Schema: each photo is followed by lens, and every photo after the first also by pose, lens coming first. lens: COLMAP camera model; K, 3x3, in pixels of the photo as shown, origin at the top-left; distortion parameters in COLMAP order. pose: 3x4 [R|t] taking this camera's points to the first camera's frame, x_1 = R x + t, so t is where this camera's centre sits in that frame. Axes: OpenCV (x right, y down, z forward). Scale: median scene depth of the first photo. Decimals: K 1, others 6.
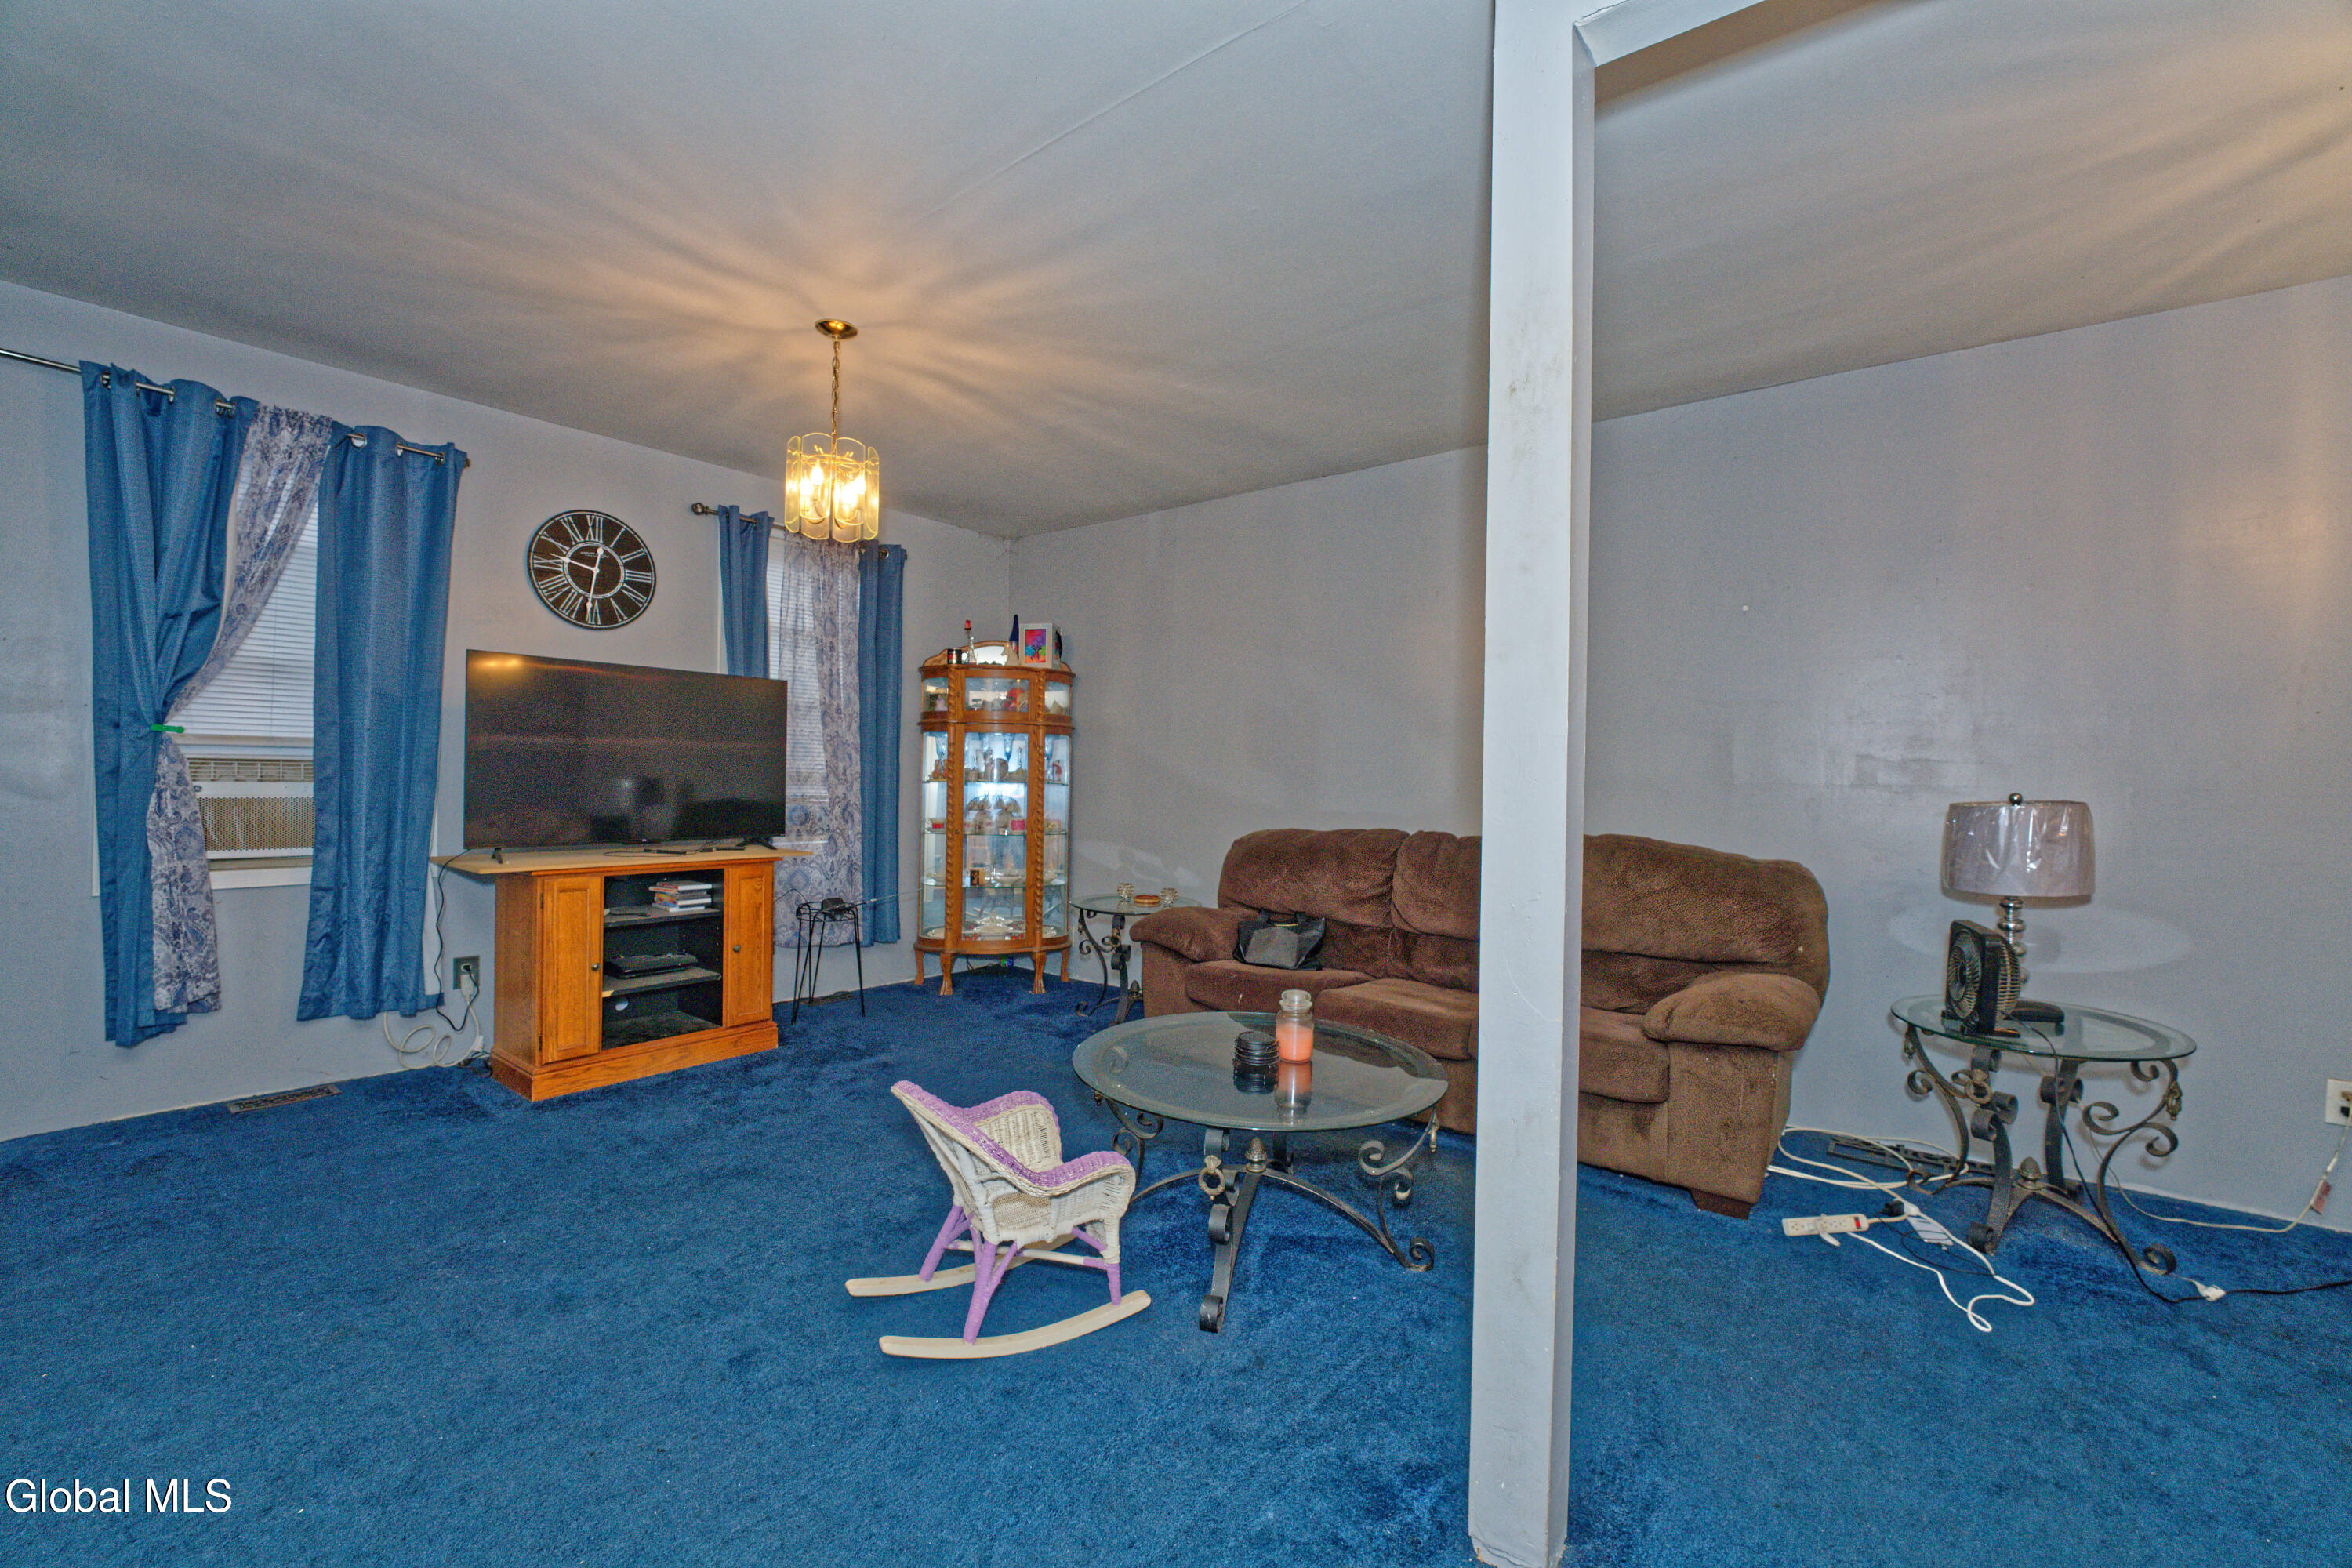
lens RADIAL K [[959.3, 0, 1169.0], [0, 959.3, 770.9], [0, 0, 1]] dist [-0.027001, 0.002732]
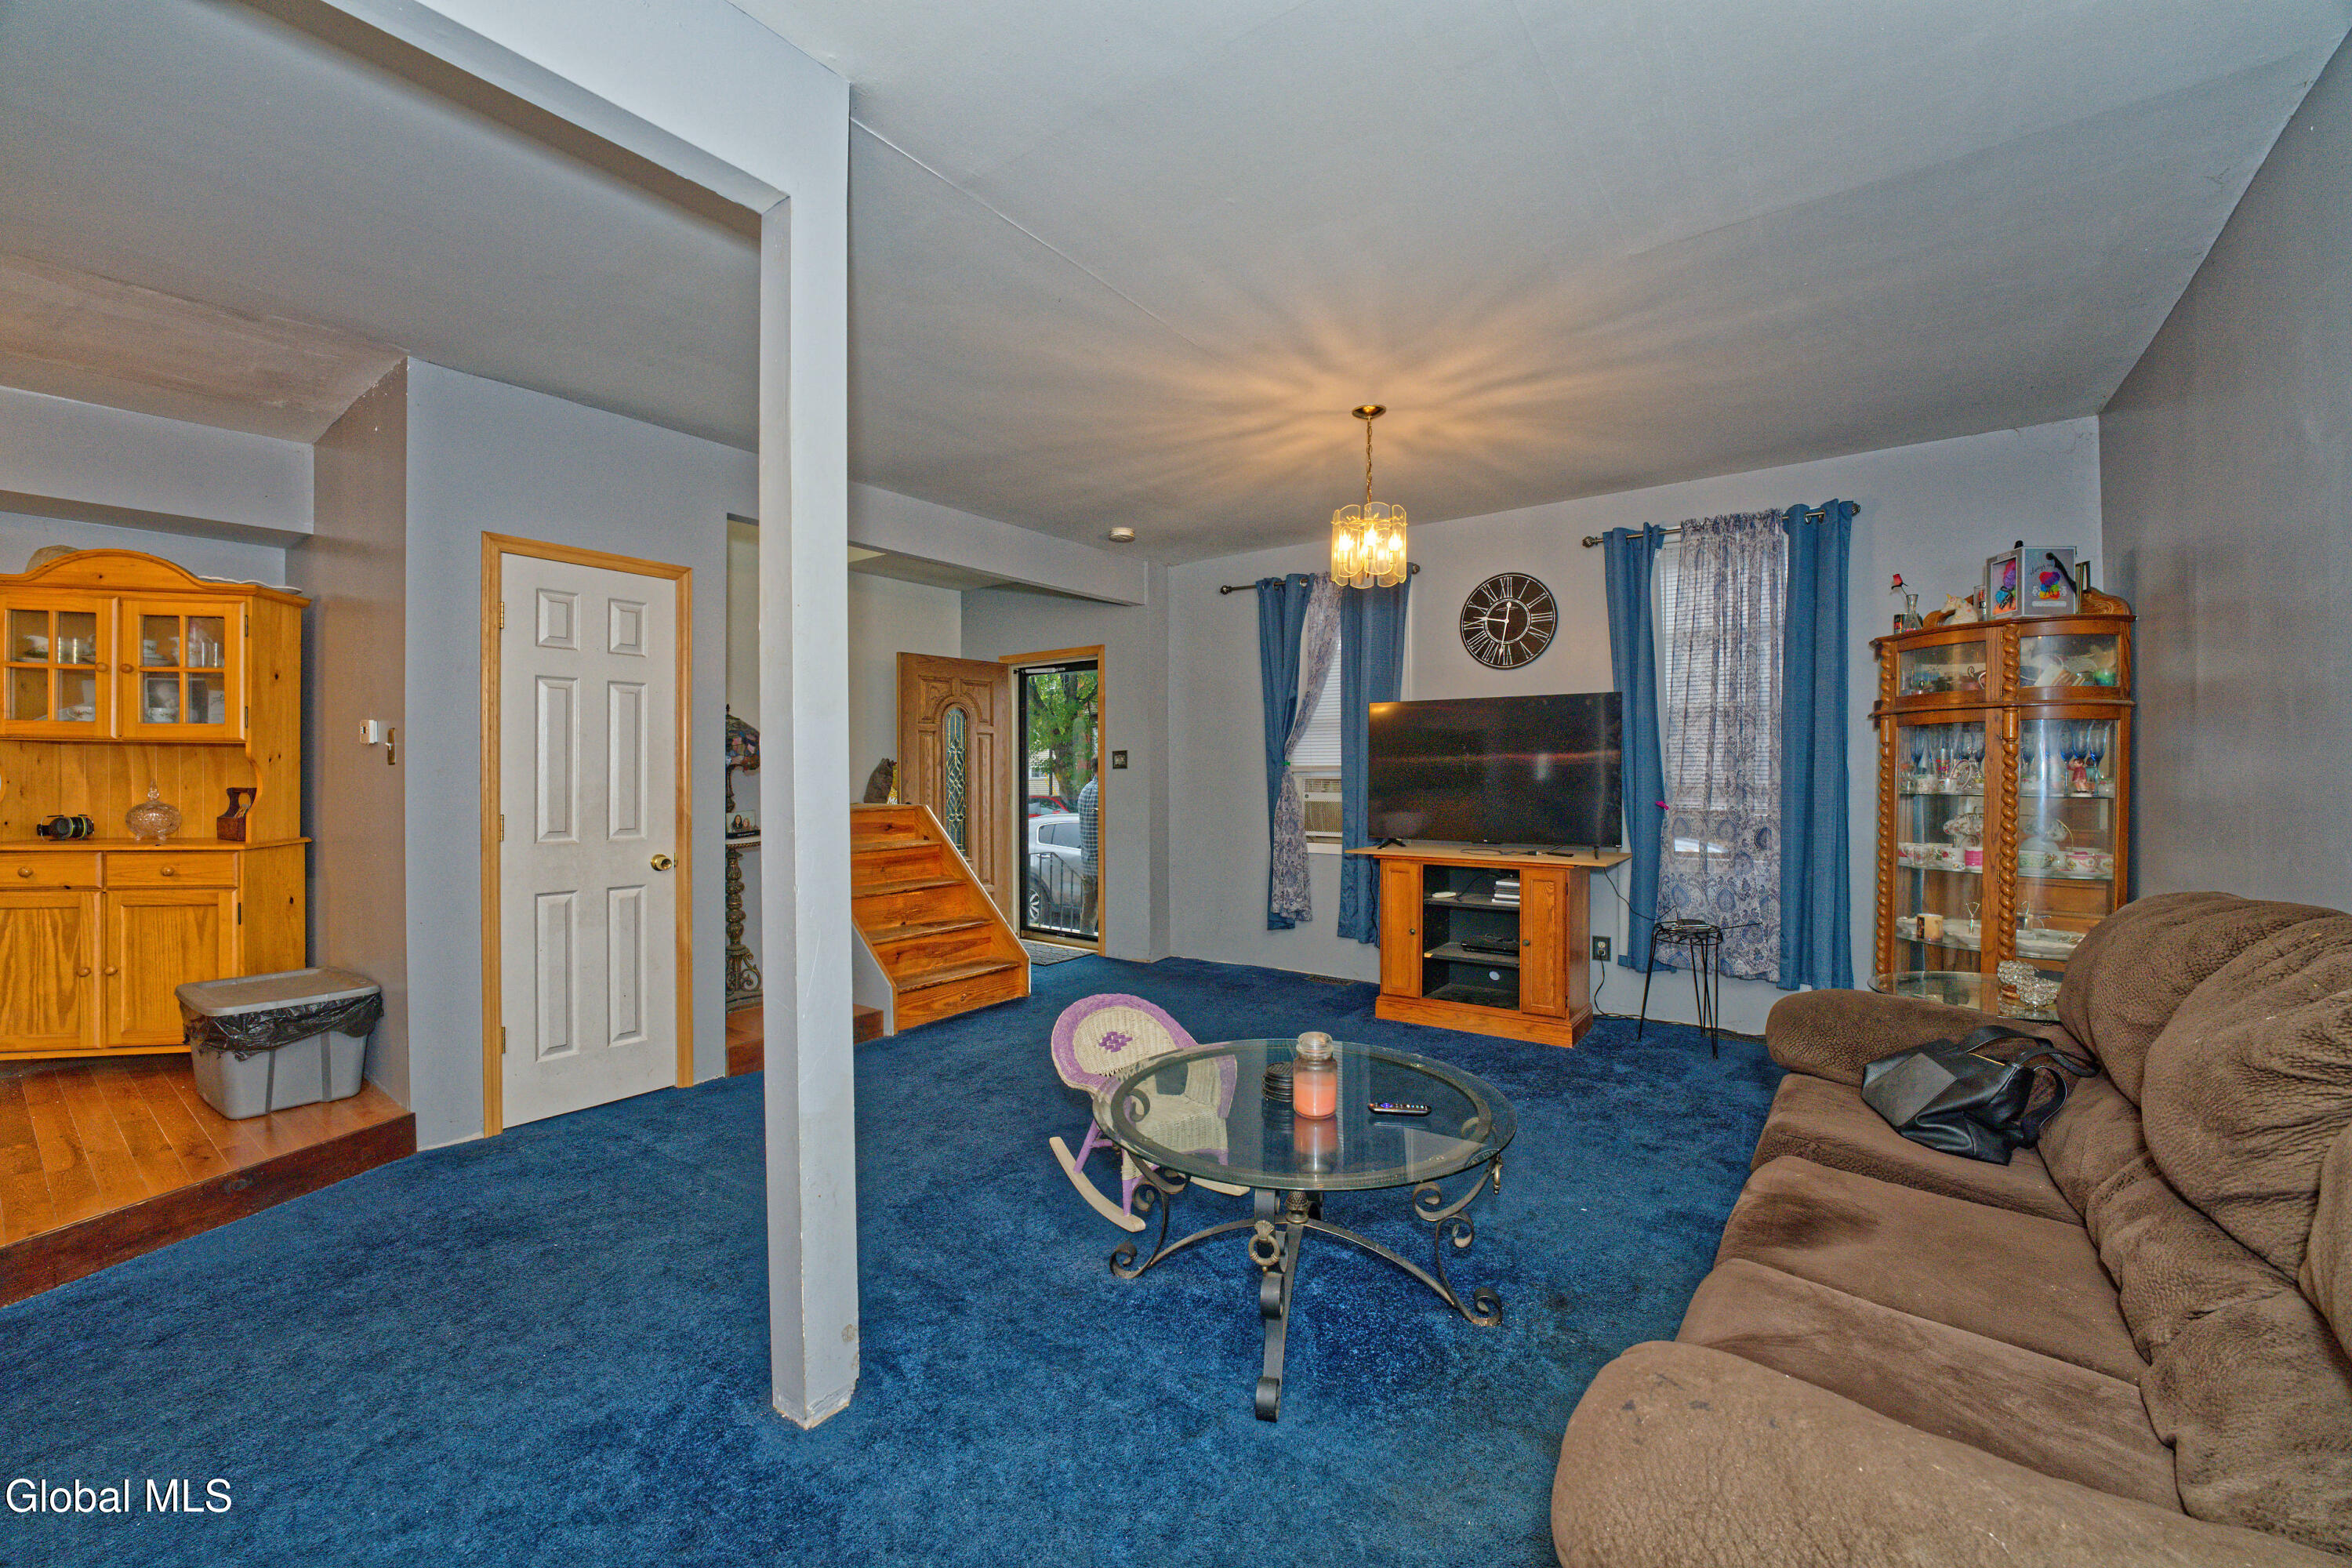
lens RADIAL K [[959.3, 0, 1175.1], [0, 959.3, 780.5], [0, 0, 1]] dist [-0.027001, 0.002732]
pose [[0.030903, -0.012758, -0.999441, 0.713763], [0.003103, 0.999915, -0.012668, 0.010429], [0.999518, -0.002710, 0.030940, 0.616848]]
